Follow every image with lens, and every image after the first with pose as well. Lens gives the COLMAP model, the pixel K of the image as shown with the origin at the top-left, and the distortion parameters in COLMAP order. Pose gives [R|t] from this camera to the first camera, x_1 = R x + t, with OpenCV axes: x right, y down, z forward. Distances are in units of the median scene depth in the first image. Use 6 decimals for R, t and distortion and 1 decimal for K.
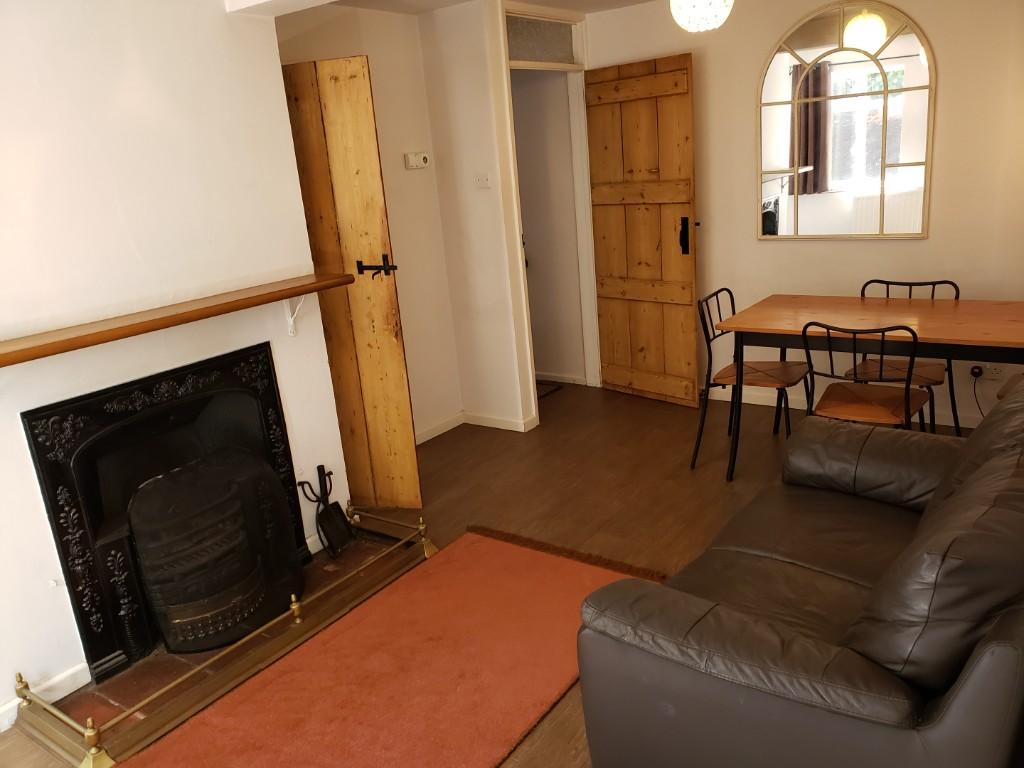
lens RADIAL K [[759.2, 0, 512.0], [0, 759.2, 384.0], [0, 0, 1]] dist [-0.019923, -0.001805]
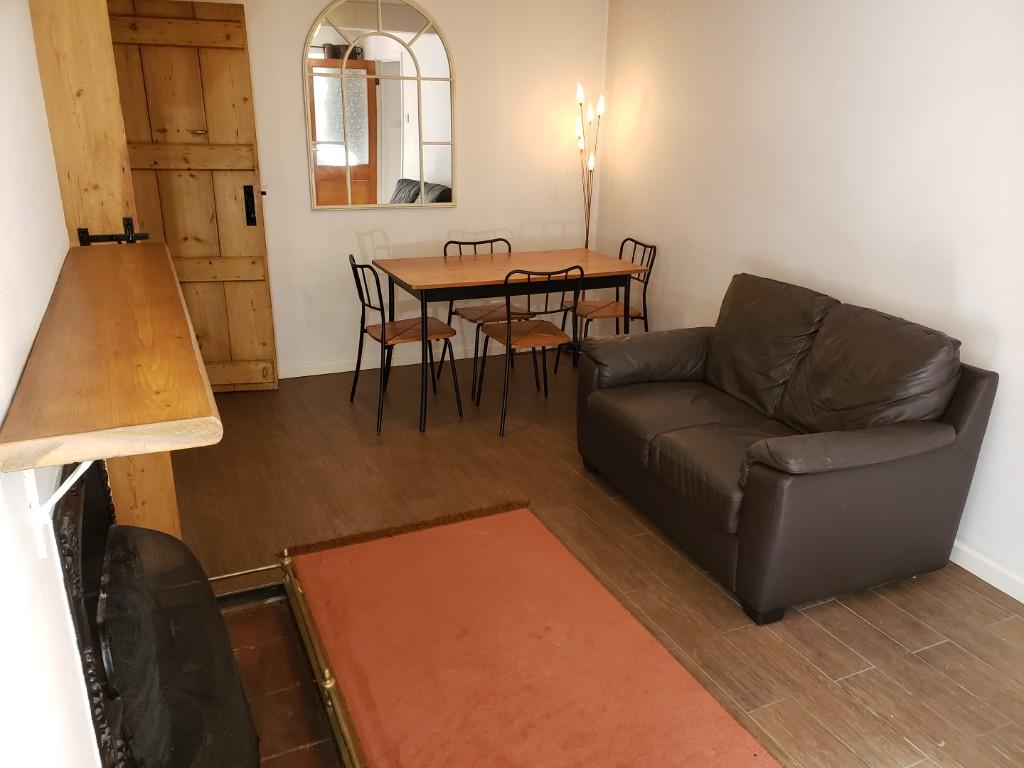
lens RADIAL K [[788.1, 0, 512.0], [0, 788.1, 384.0], [0, 0, 1]] dist [0.001865, 0.002842]
pose [[0.512916, -0.181166, 0.839104, -0.545268], [0.181494, 0.978267, 0.100271, -0.025687], [-0.839033, 0.100862, 0.534649, 0.286832]]
